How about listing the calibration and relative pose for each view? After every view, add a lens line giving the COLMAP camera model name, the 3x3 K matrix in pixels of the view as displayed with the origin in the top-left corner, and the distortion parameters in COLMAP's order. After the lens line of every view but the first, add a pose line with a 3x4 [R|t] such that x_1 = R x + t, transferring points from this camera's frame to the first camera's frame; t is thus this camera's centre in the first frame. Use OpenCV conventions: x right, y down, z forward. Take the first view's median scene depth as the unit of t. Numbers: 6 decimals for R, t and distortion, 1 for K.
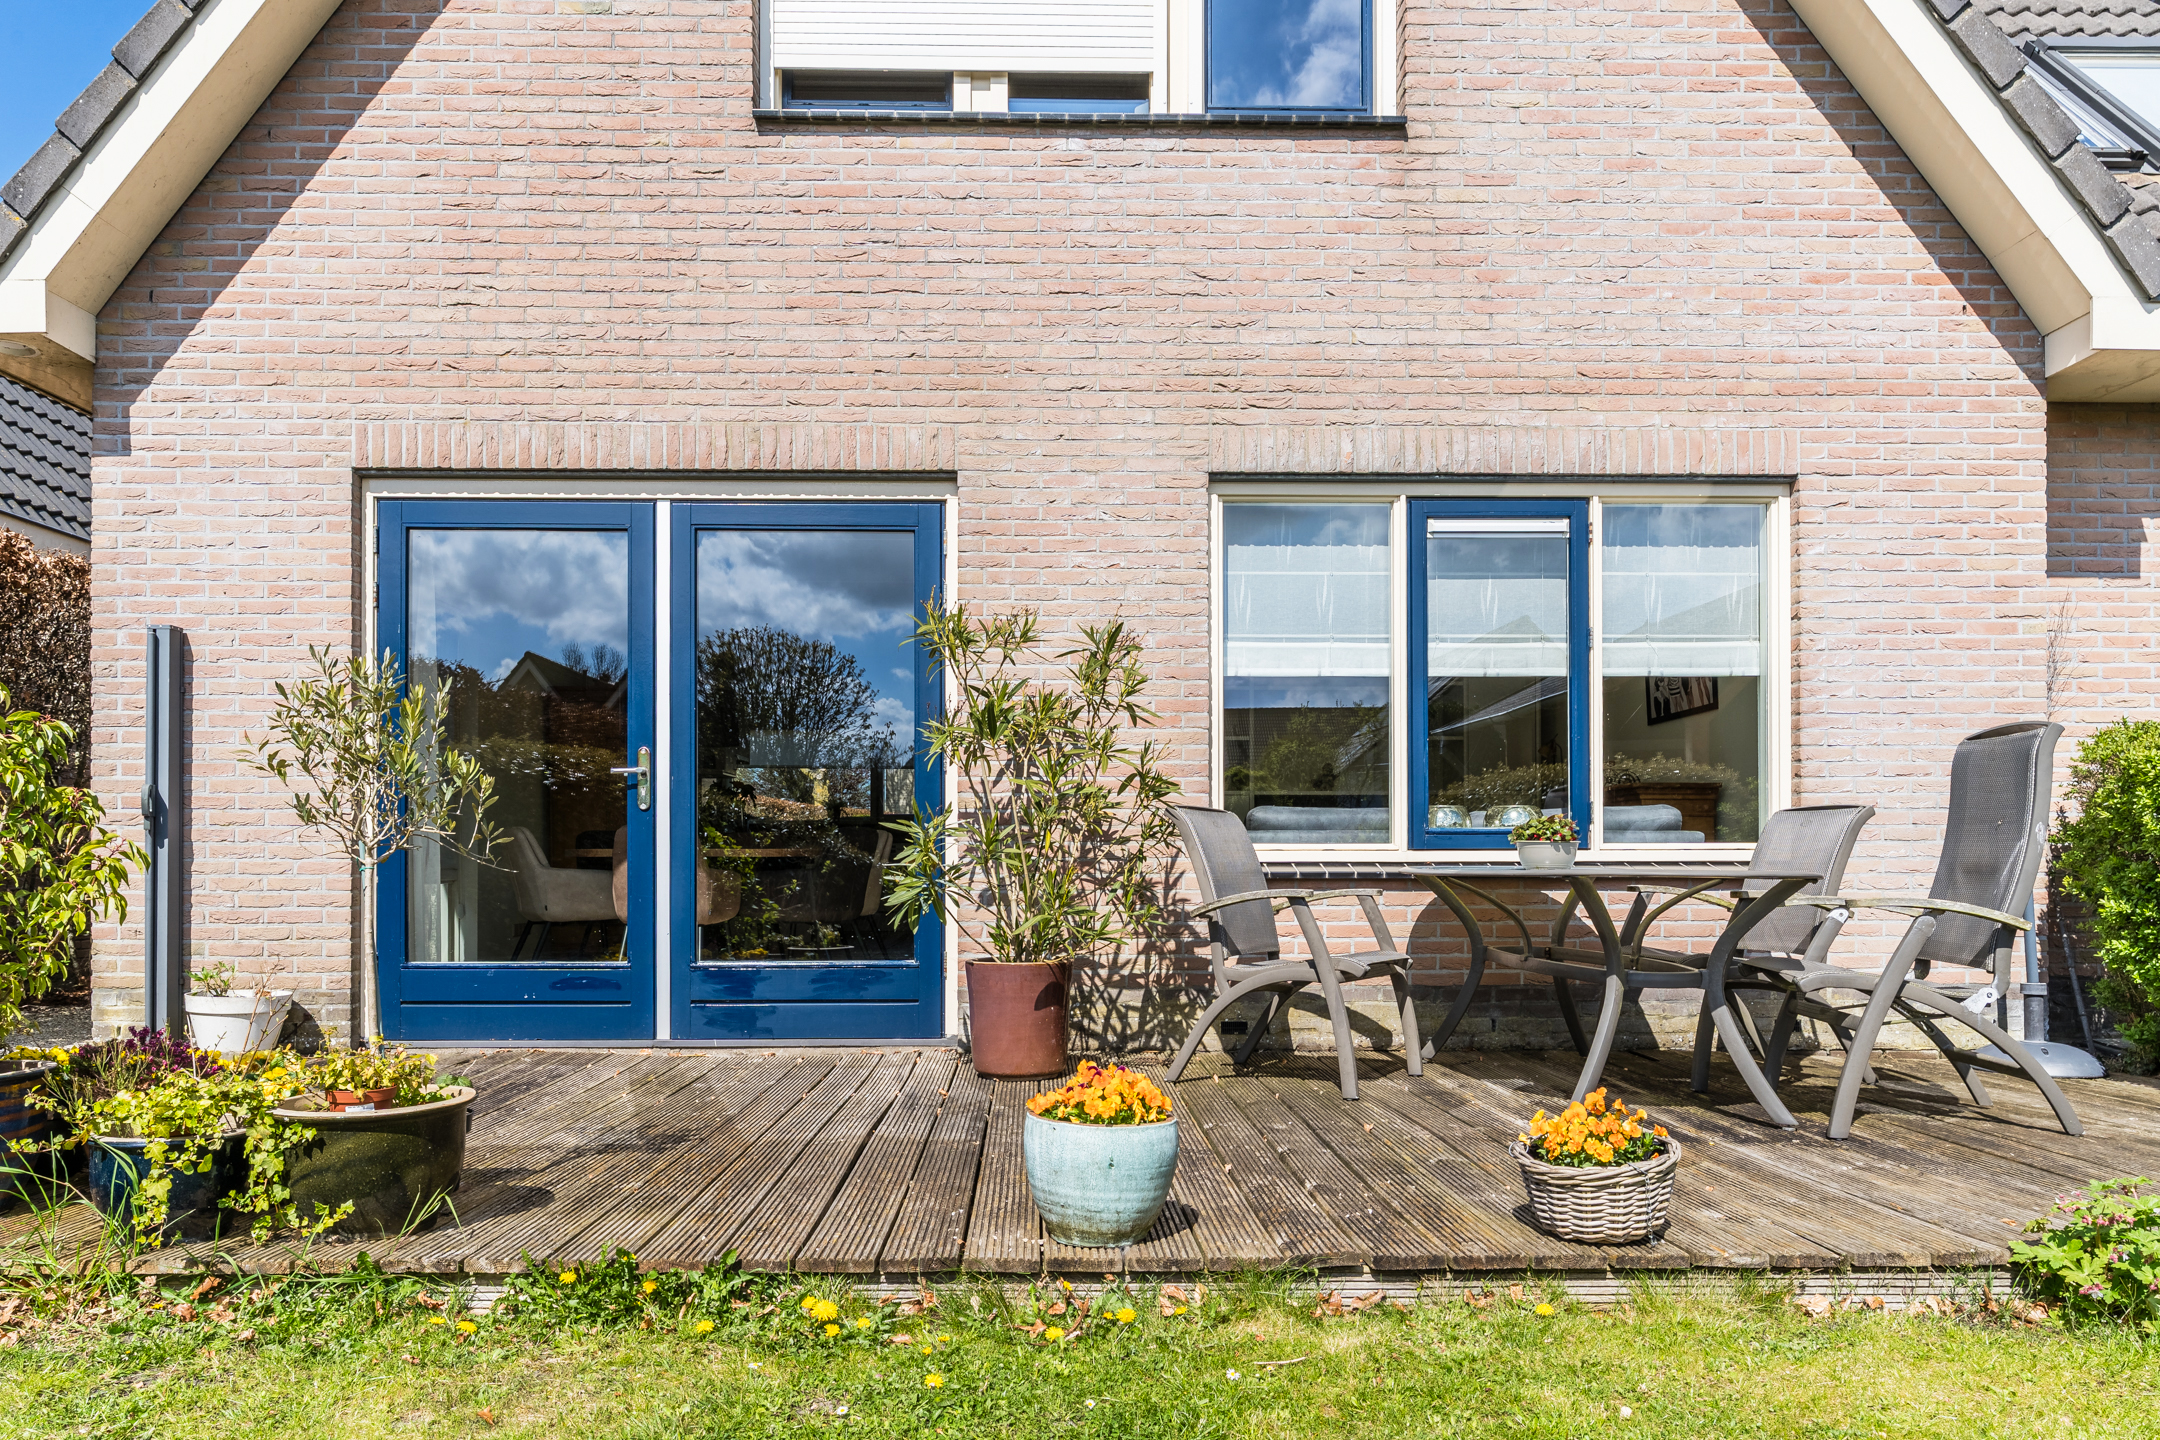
lens RADIAL K [[1435.0, 0, 1082.0], [0, 1435.0, 857.7], [0, 0, 1]] dist [-0.000290, -0.000342]
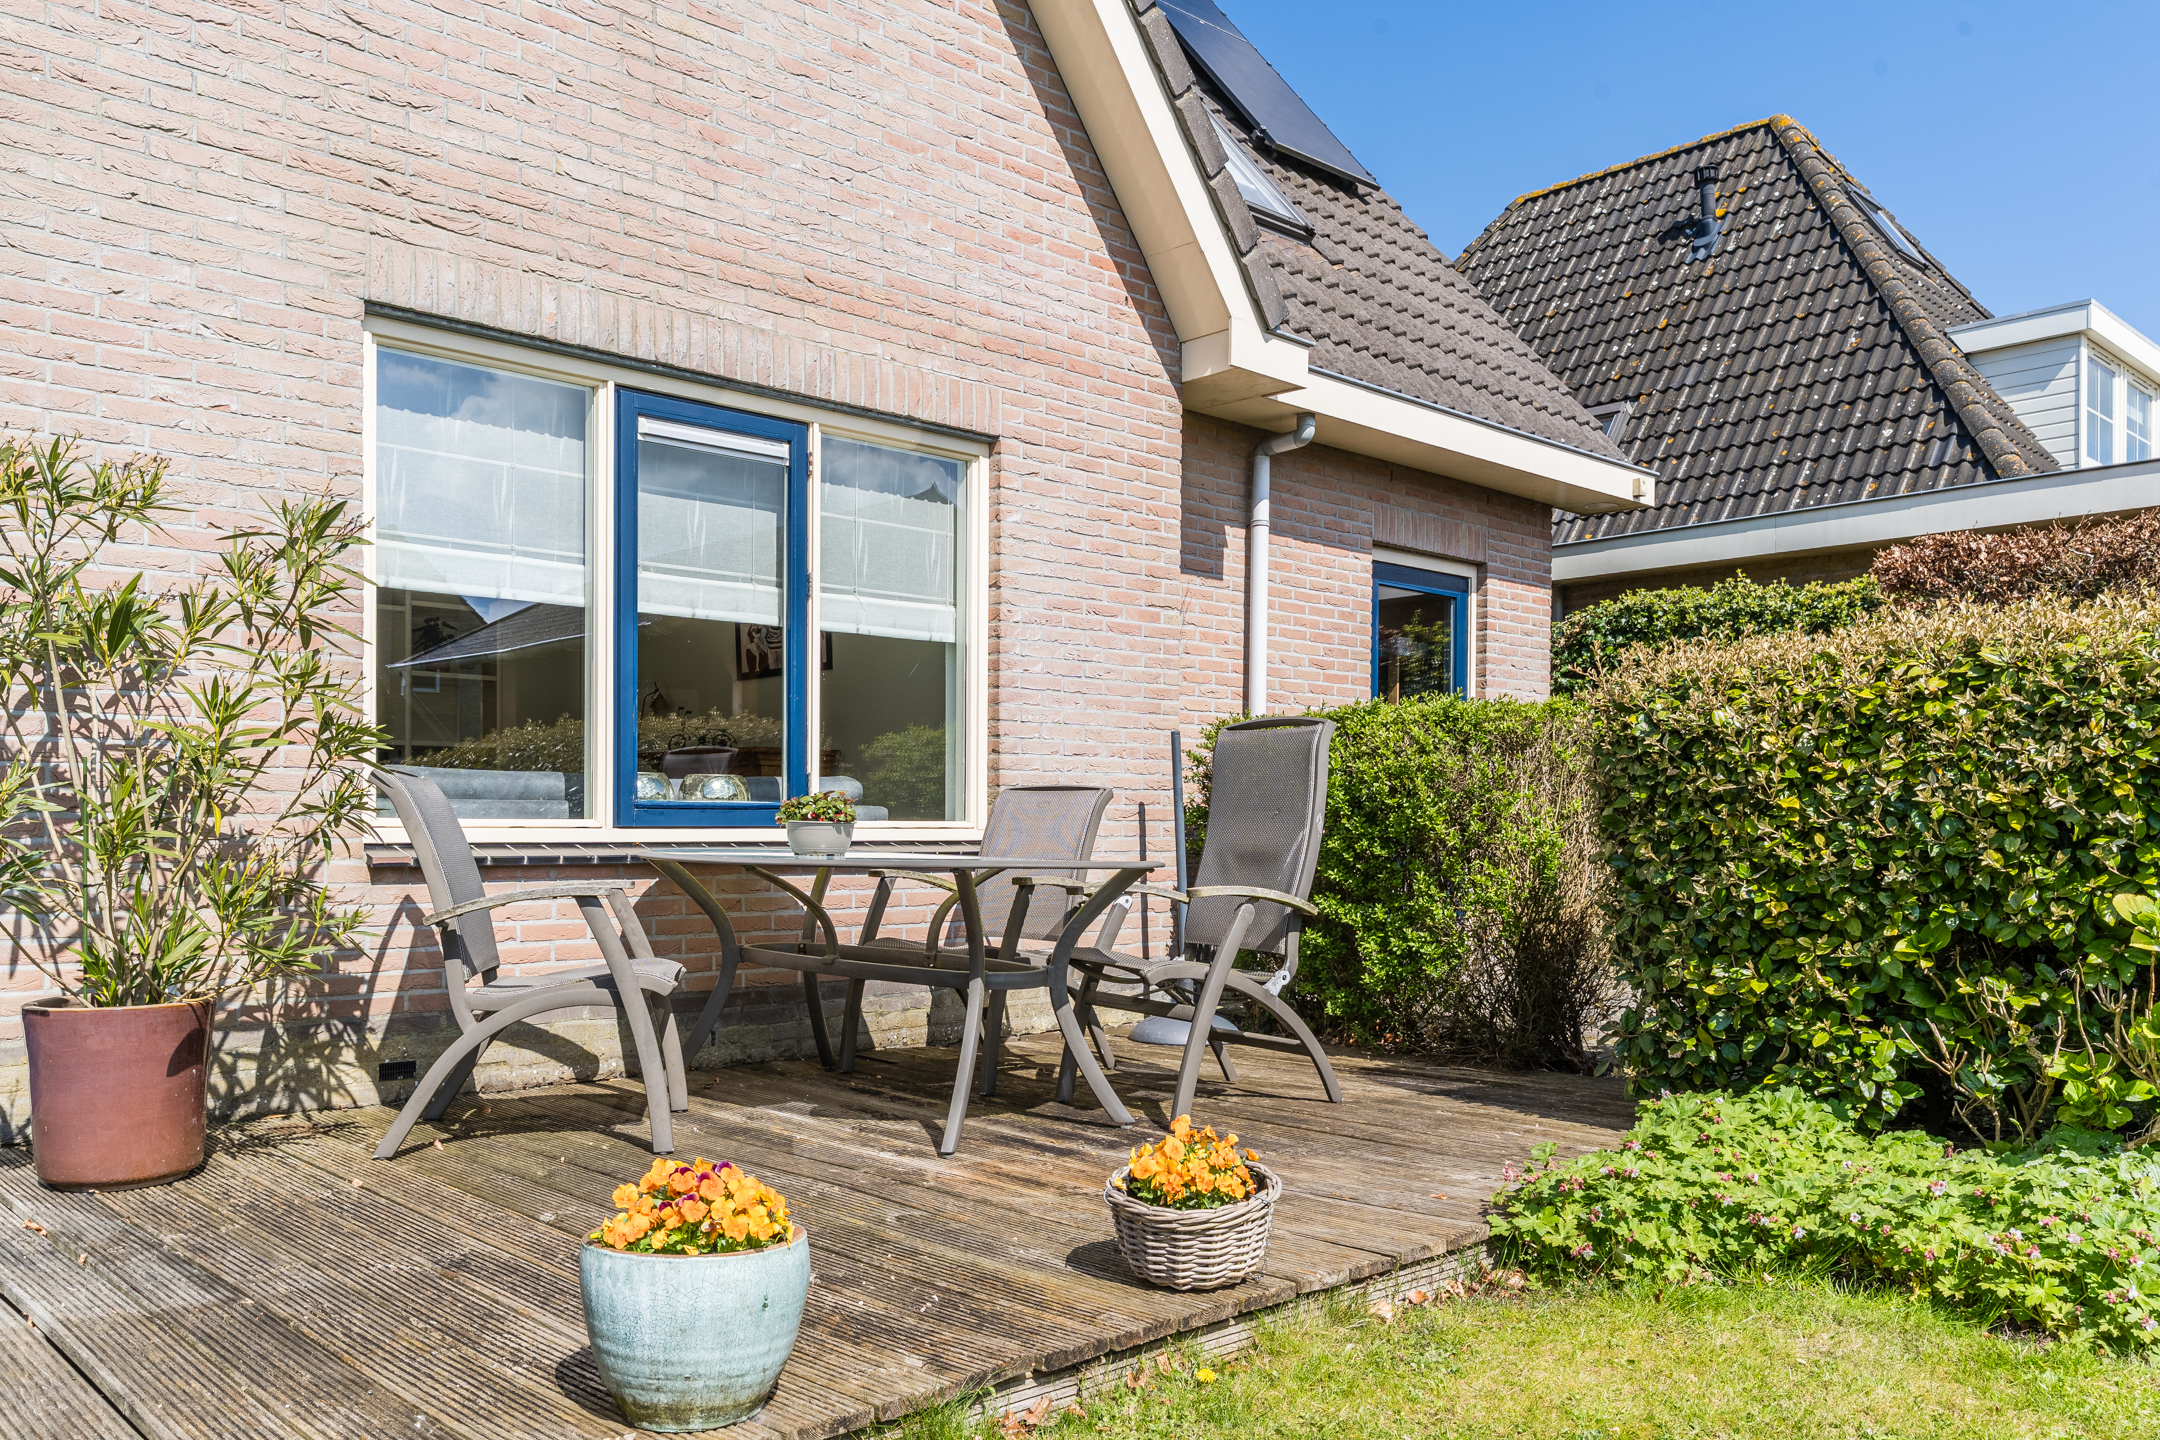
lens RADIAL K [[1650.1, 0, 1088.8], [0, 1650.1, 839.3], [0, 0, 1]] dist [-0.002169, 0.001964]
pose [[0.741283, -0.000975, 0.671192, -0.196655], [-0.009656, 0.999880, 0.012117, -0.012732], [-0.671123, -0.015464, 0.741185, 0.143757]]
